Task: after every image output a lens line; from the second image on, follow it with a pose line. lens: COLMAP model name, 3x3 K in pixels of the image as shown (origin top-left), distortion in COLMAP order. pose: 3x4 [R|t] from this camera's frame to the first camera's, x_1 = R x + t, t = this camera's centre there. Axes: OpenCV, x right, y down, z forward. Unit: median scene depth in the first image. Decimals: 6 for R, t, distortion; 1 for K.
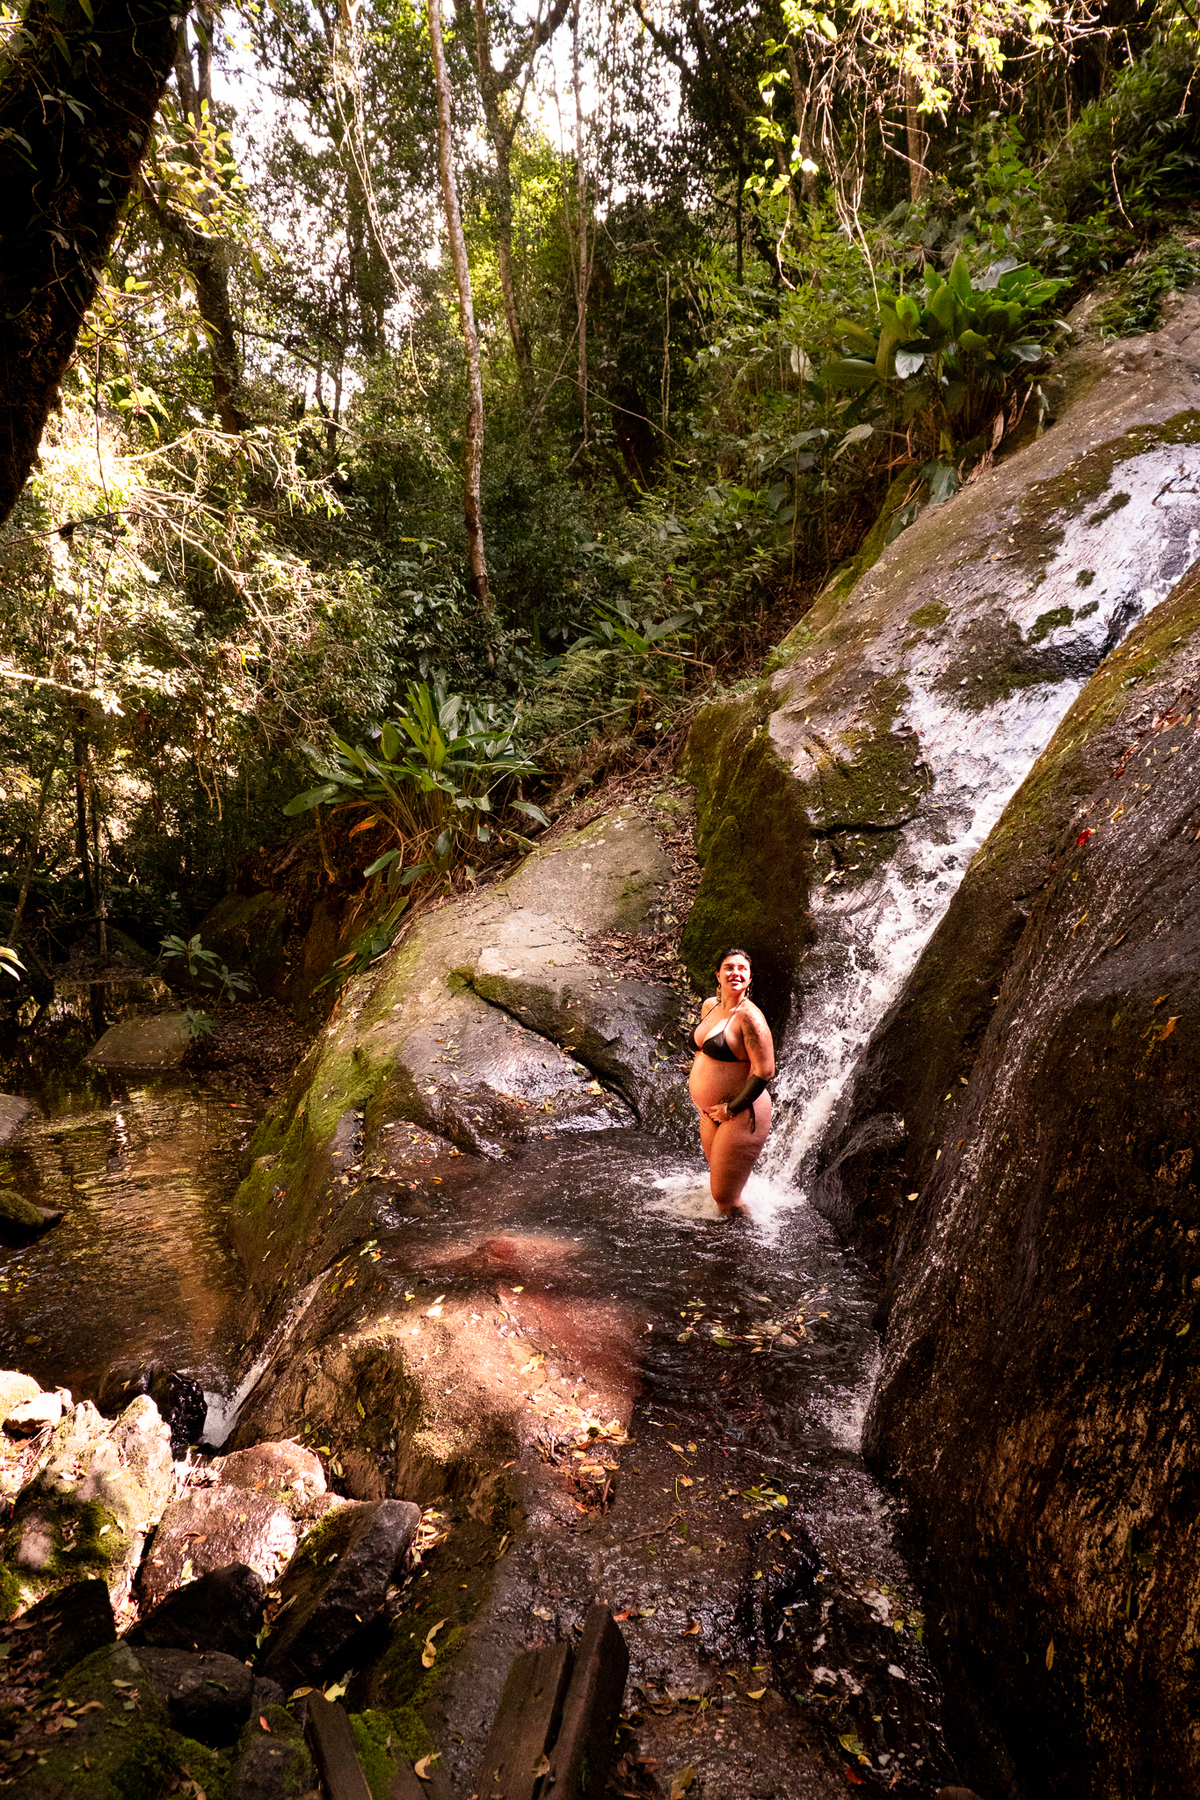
lens RADIAL K [[1374.8, 0, 591.8], [0, 1374.8, 913.9], [0, 0, 1]] dist [0.005567, 0.002306]
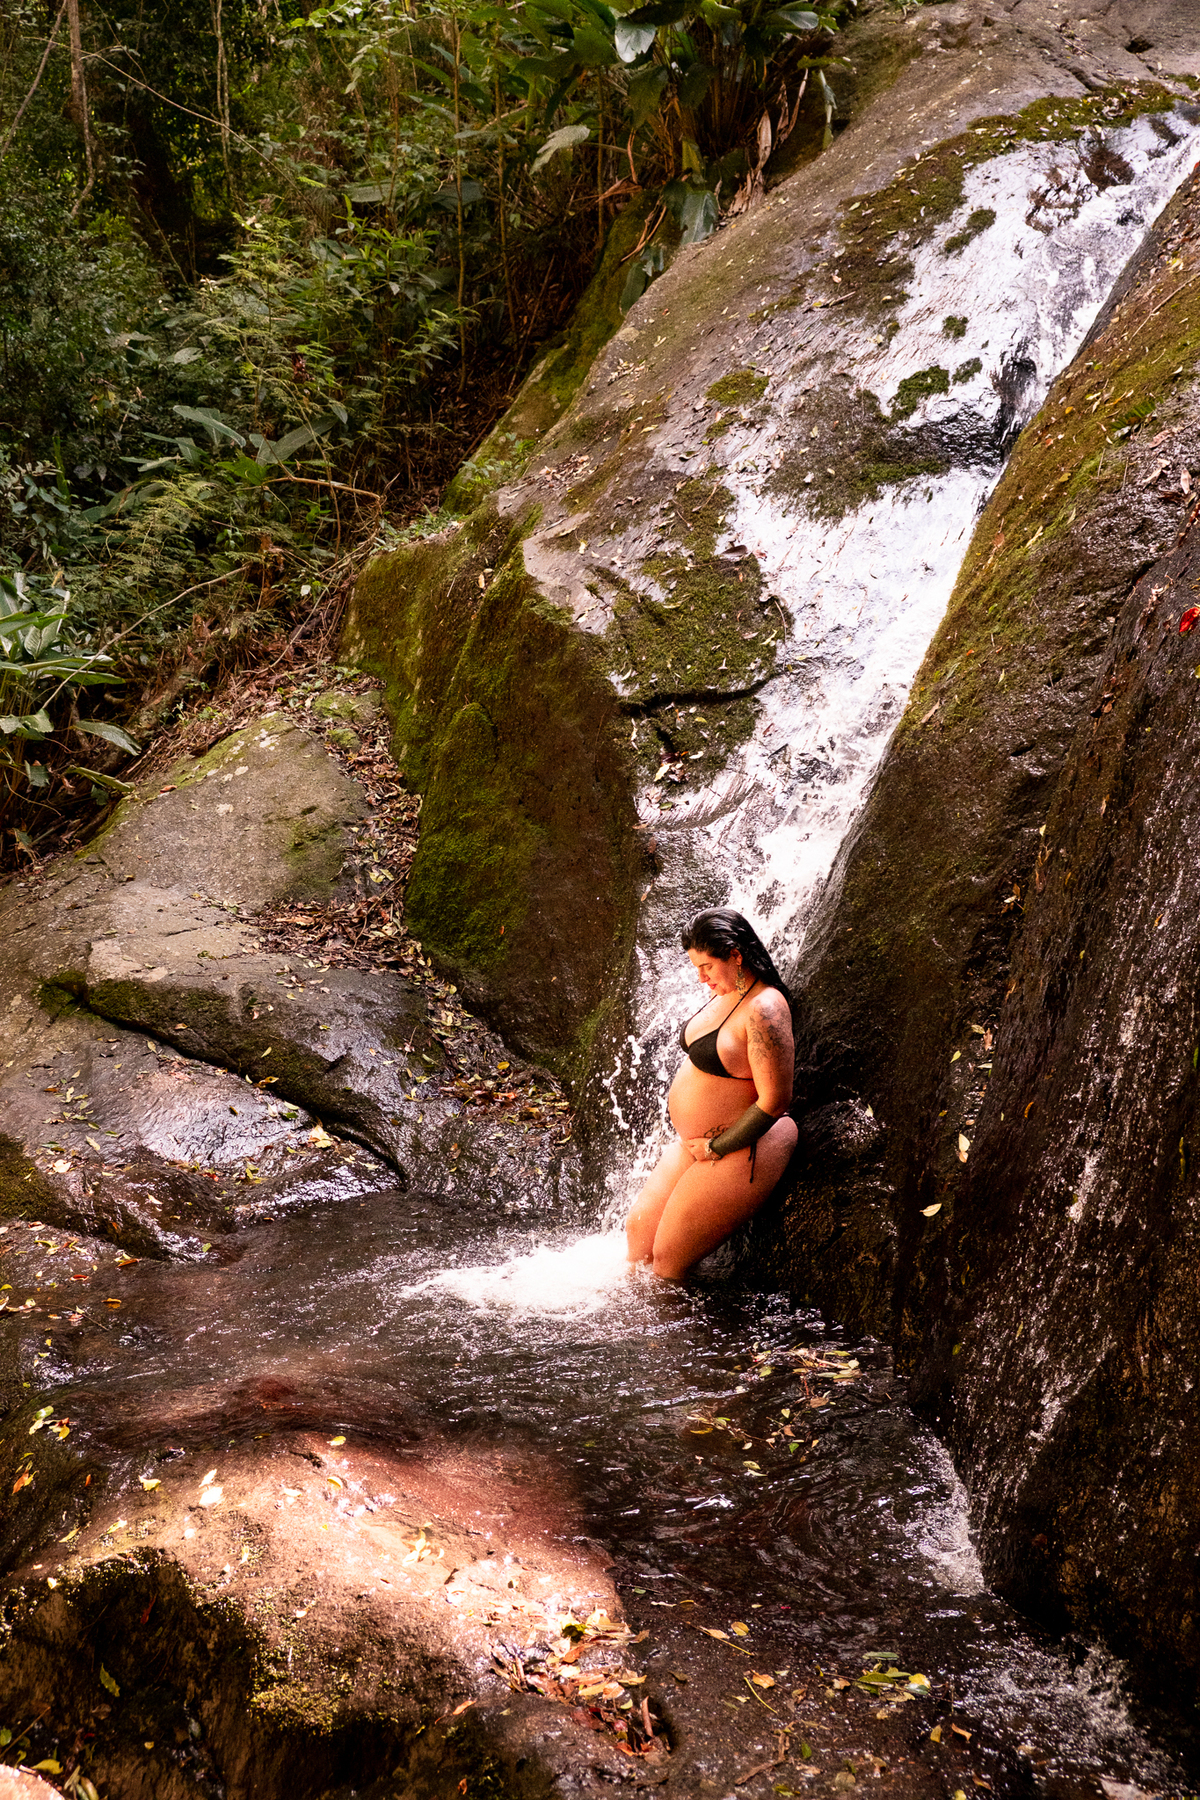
lens RADIAL K [[2032.2, 0, 584.1], [0, 2032.2, 903.4], [0, 0, 1]] dist [-0.010246, 0.135411]
pose [[0.965176, -0.079891, 0.249104, -0.098700], [0.083935, 0.996455, -0.005635, 0.034256], [-0.247770, 0.026347, 0.968460, 0.069827]]
